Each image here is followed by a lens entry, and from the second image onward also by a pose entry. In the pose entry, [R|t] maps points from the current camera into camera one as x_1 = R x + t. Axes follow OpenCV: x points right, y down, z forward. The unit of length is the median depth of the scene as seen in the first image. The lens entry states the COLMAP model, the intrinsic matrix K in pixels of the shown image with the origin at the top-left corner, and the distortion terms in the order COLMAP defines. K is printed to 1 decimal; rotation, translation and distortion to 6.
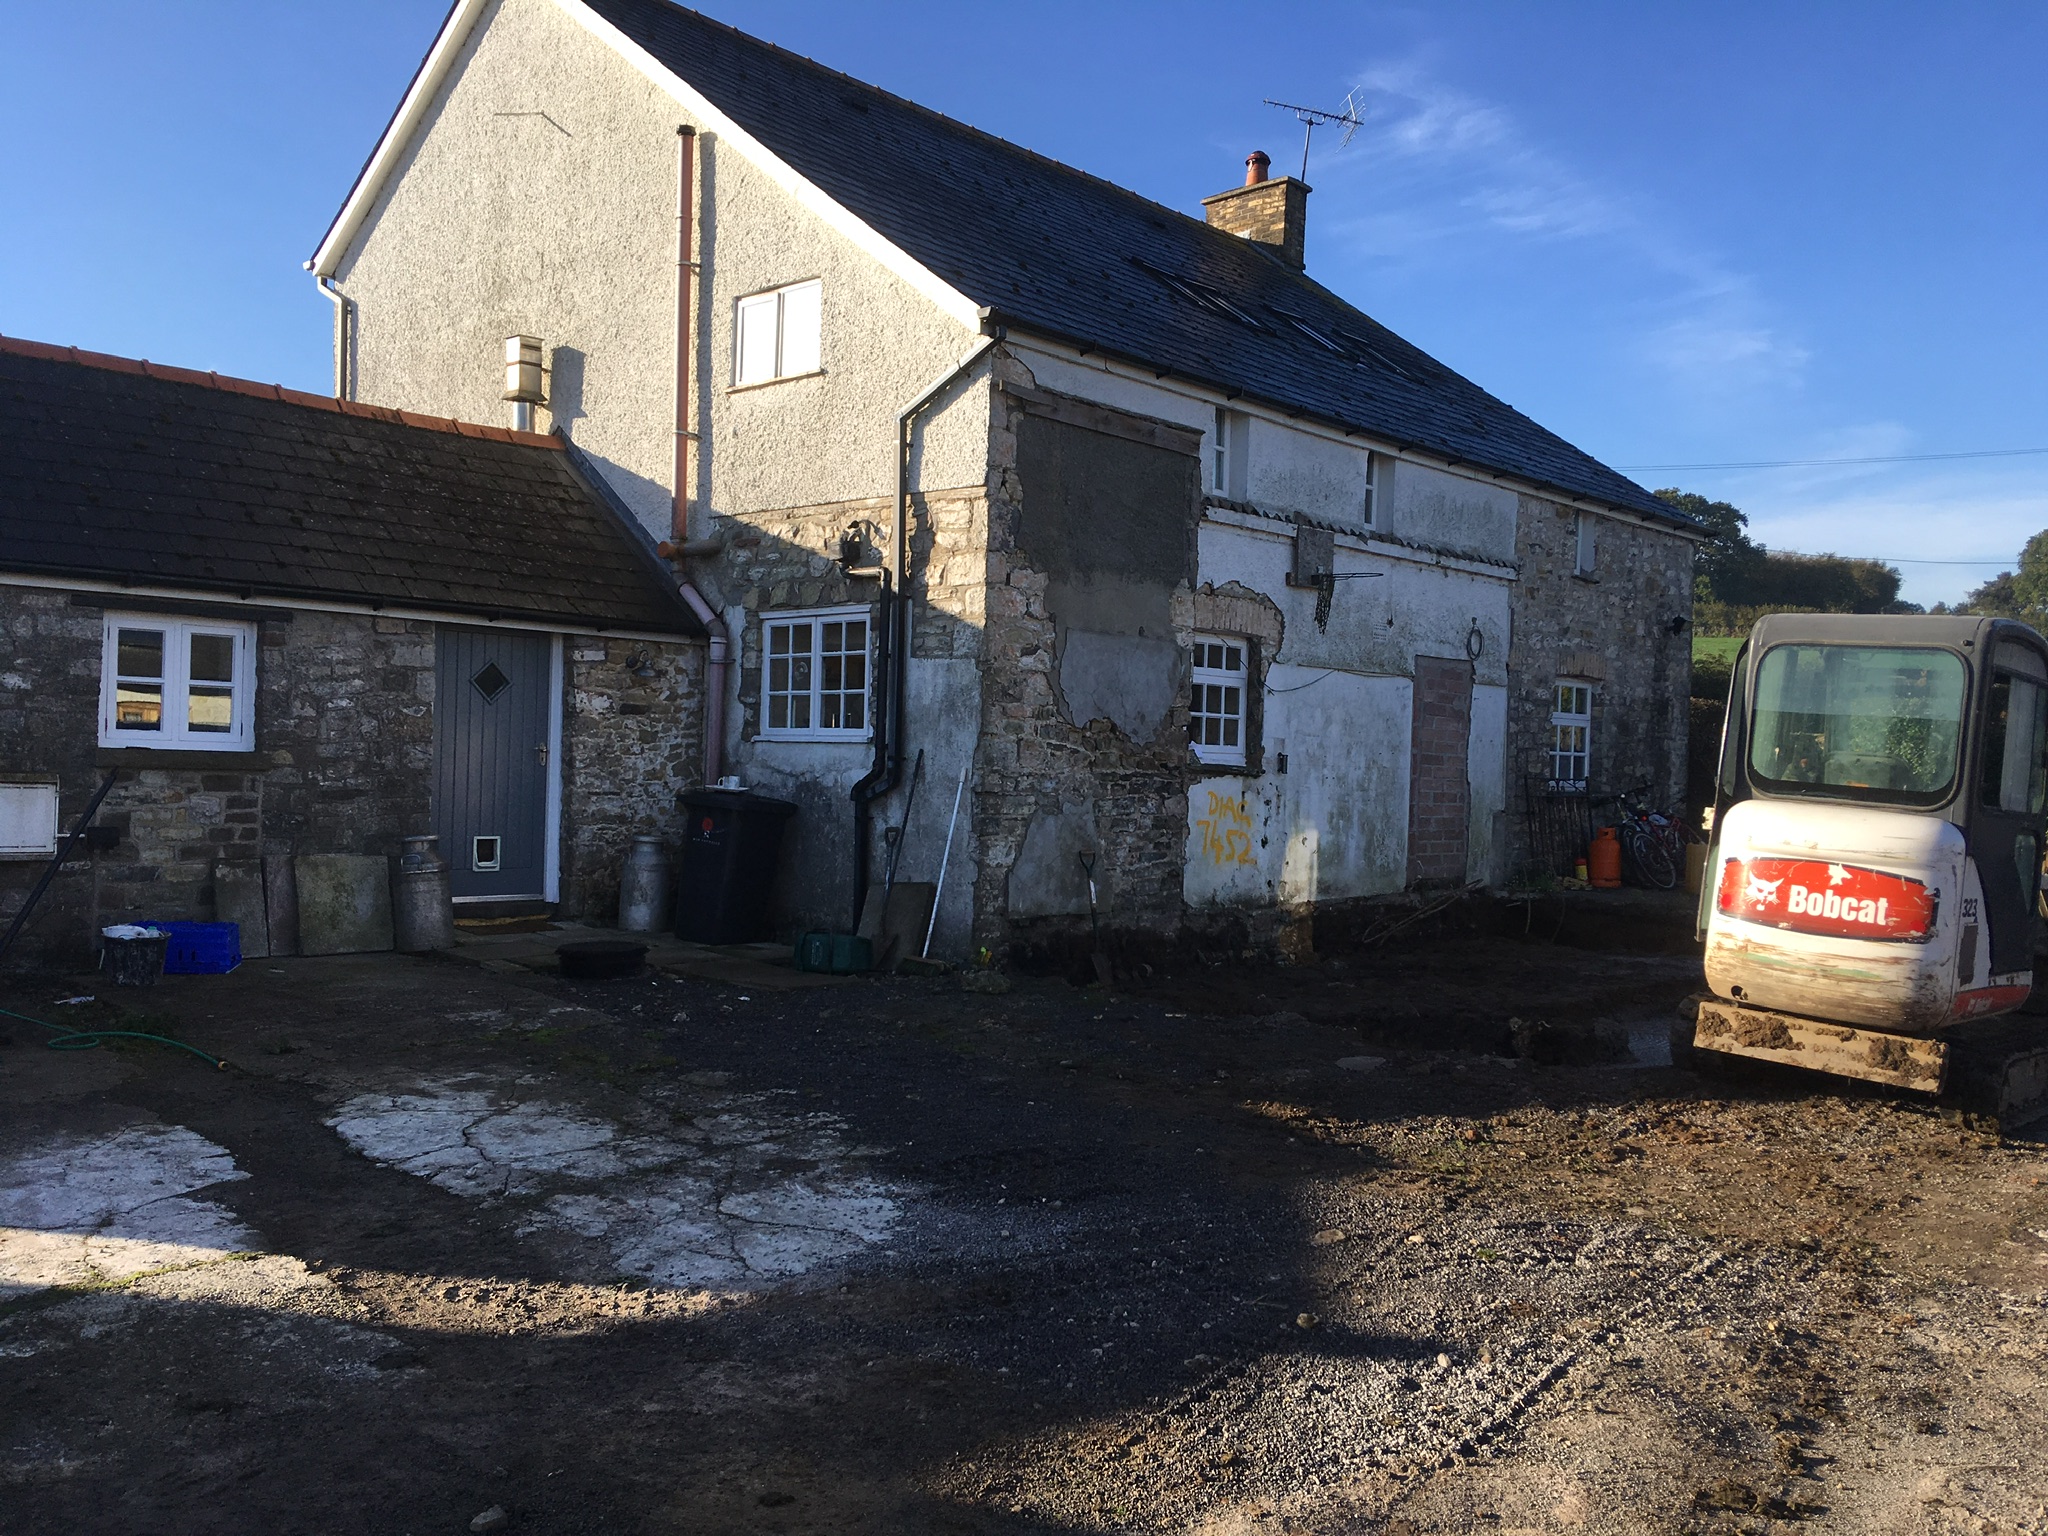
lens RADIAL K [[1790.2, 0, 1029.3], [0, 1790.2, 776.5], [0, 0, 1]] dist [0.066250, -0.049529]
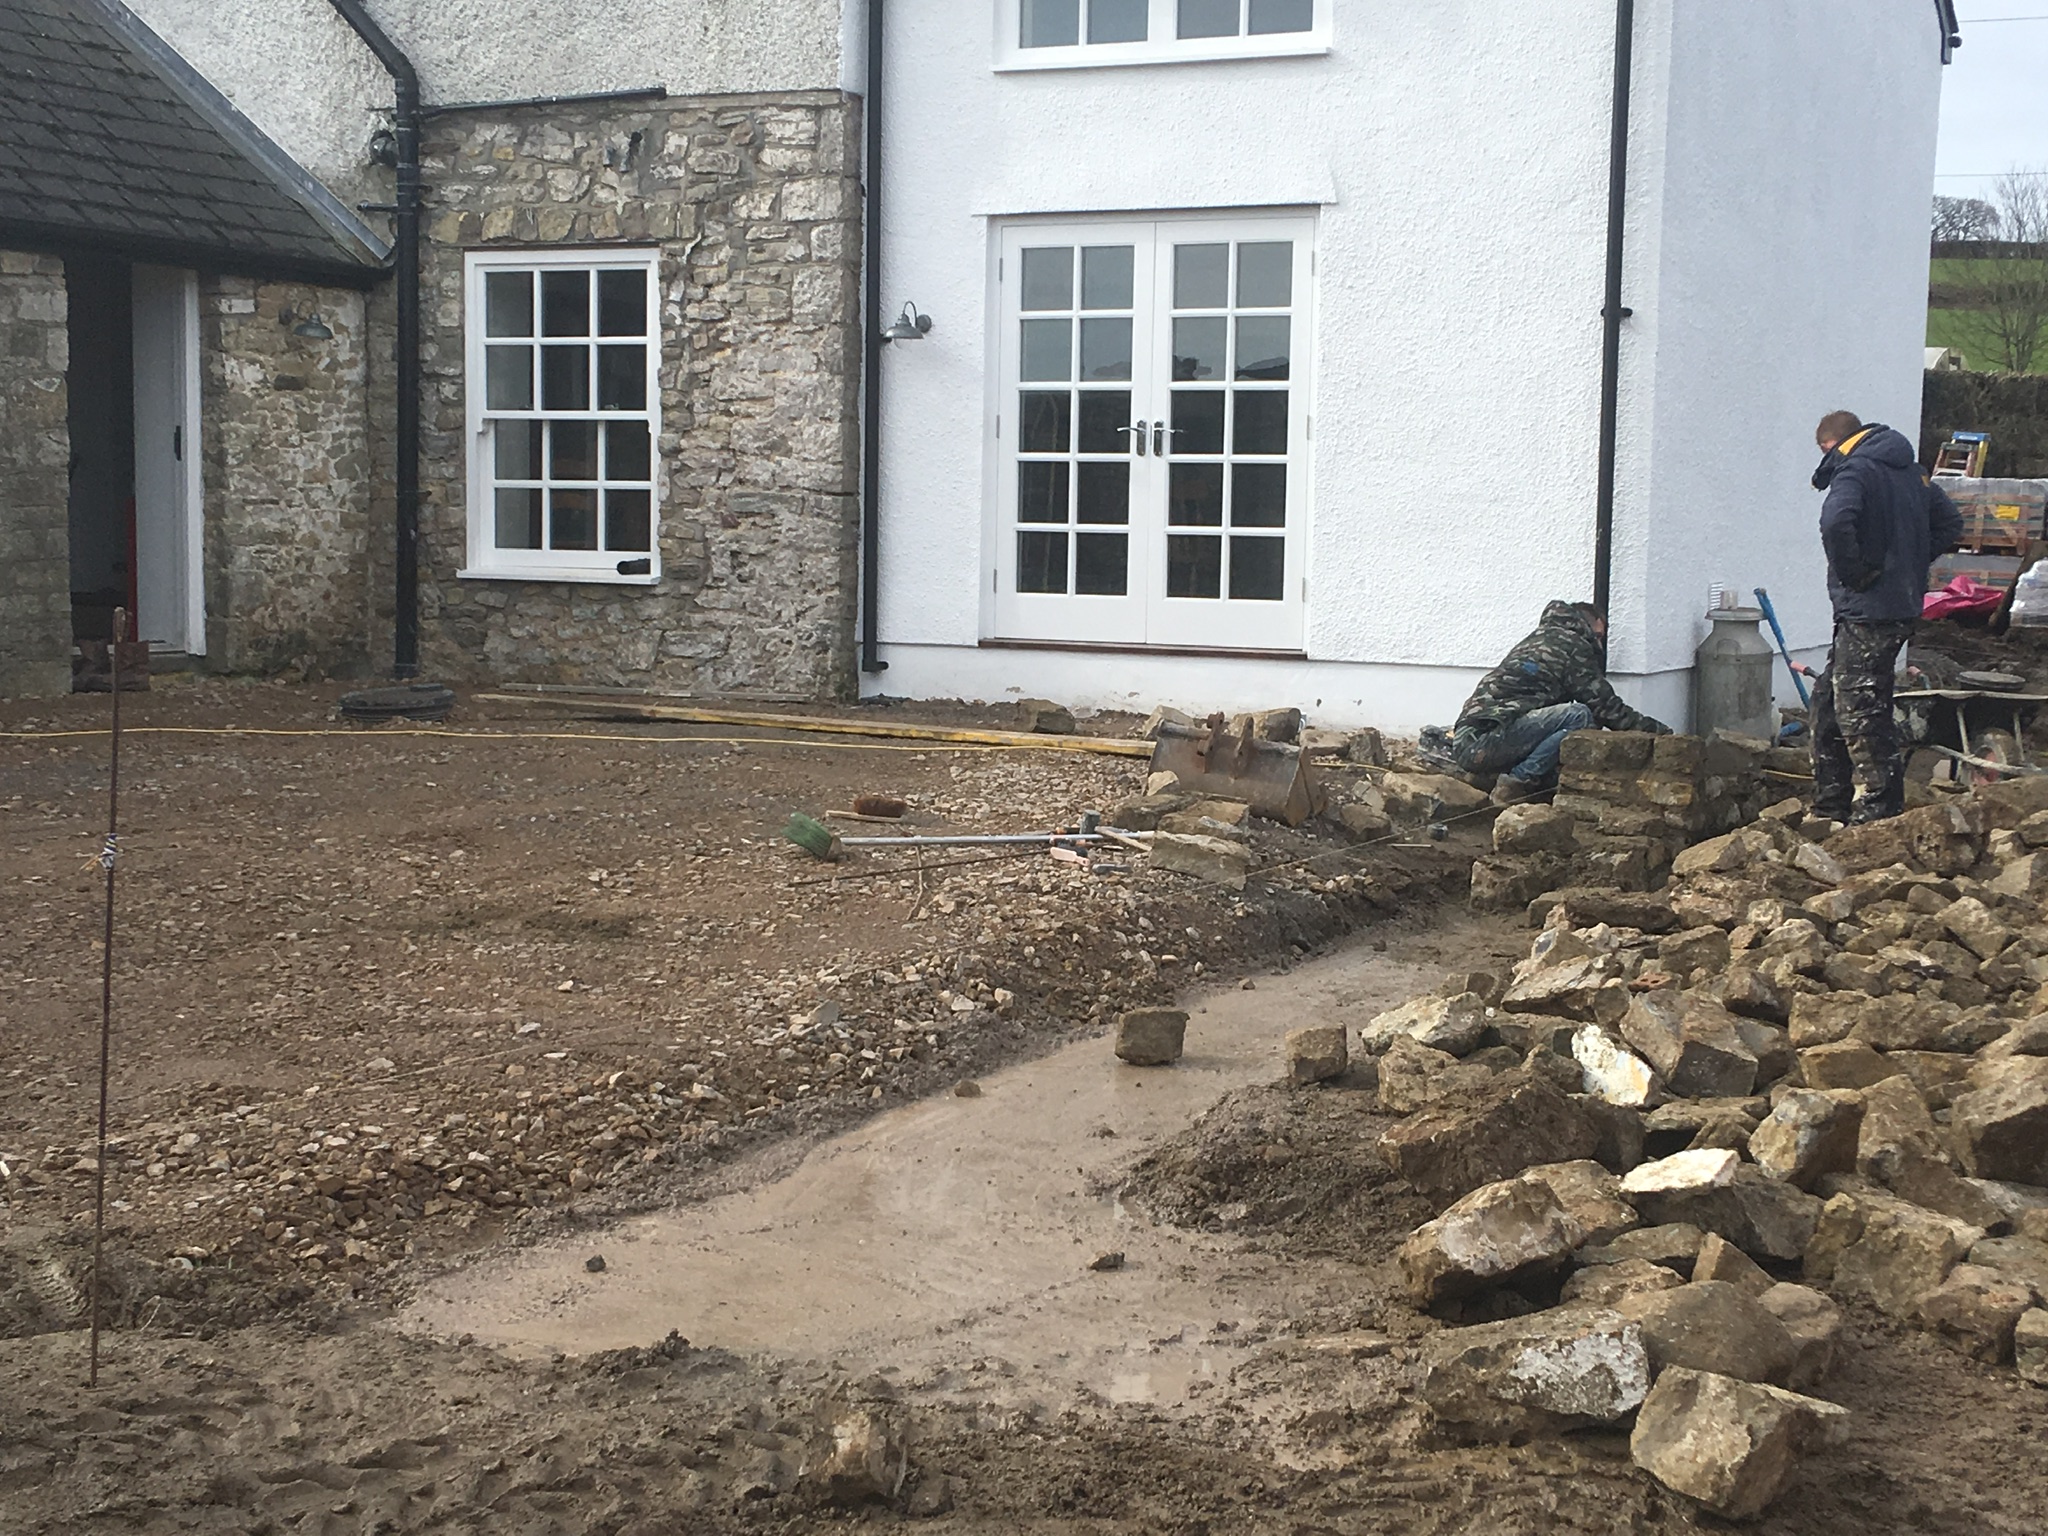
lens RADIAL K [[2964.6, 0, 1014.6], [0, 2964.6, 766.8], [0, 0, 1]] dist [0.102088, 0.000000]
pose [[0.959497, -0.034794, 0.279561, -0.285148], [0.009039, 0.995635, 0.092892, 0.006830], [-0.281573, -0.086603, 0.955624, -0.233129]]
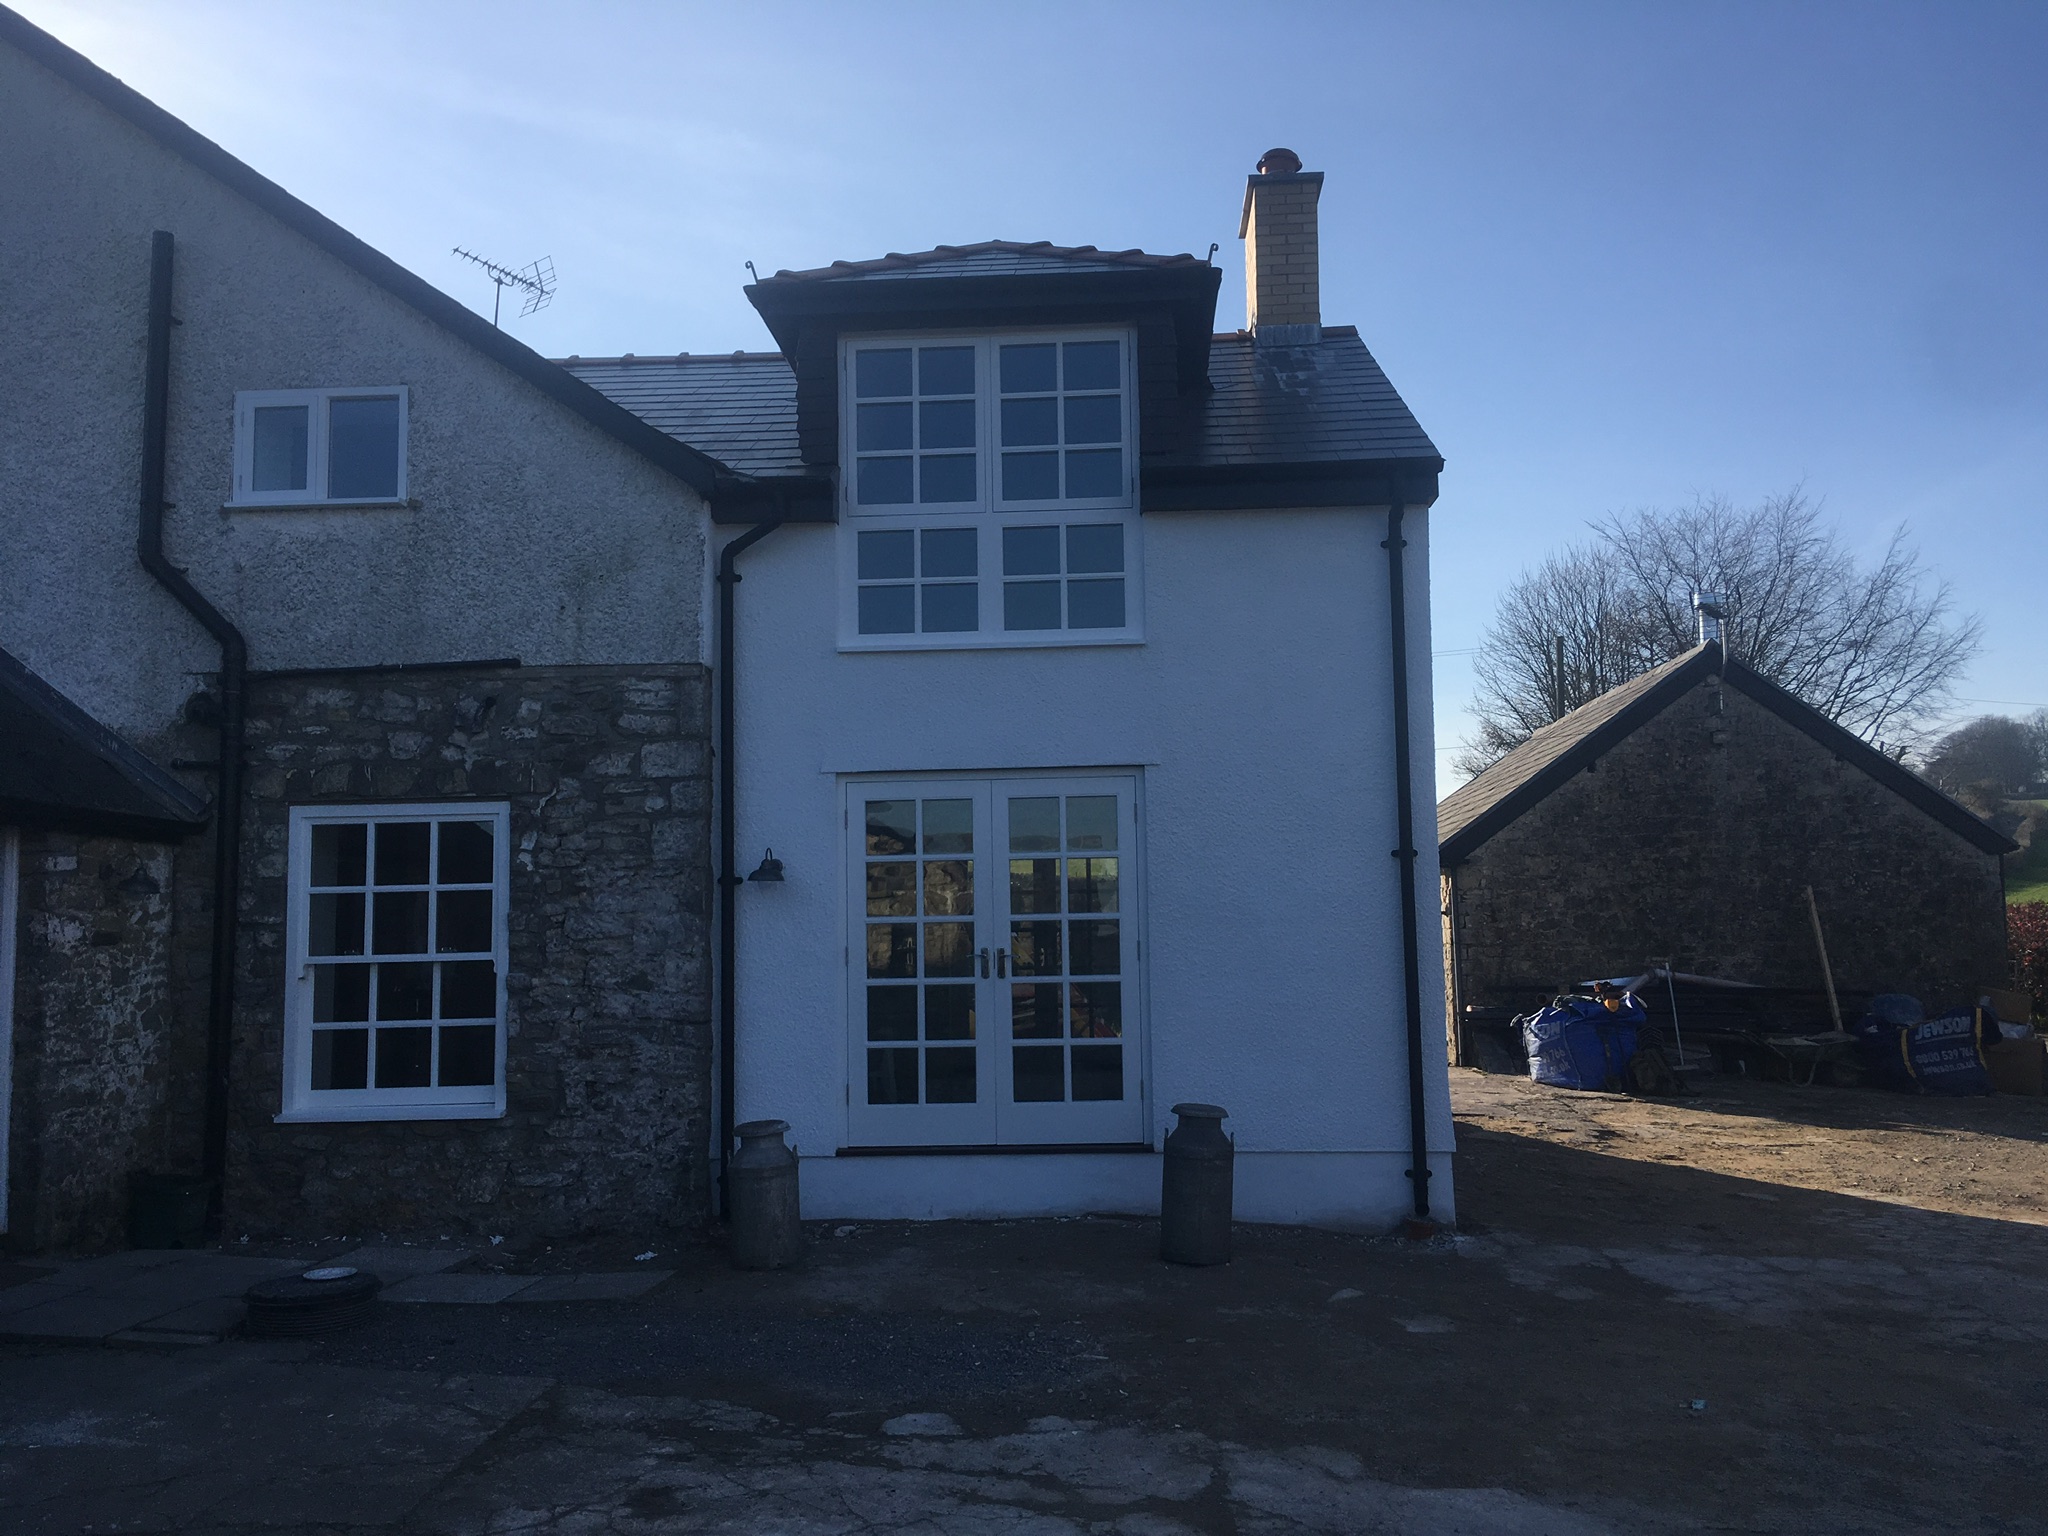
lens RADIAL K [[1790.2, 0, 1042.9], [0, 1790.2, 775.1], [0, 0, 1]] dist [0.066250, -0.049529]
pose [[0.766982, 0.023109, 0.641253, -0.402249], [0.039790, 0.995715, -0.083474, -0.027537], [-0.640434, 0.089538, 0.762776, 0.218171]]
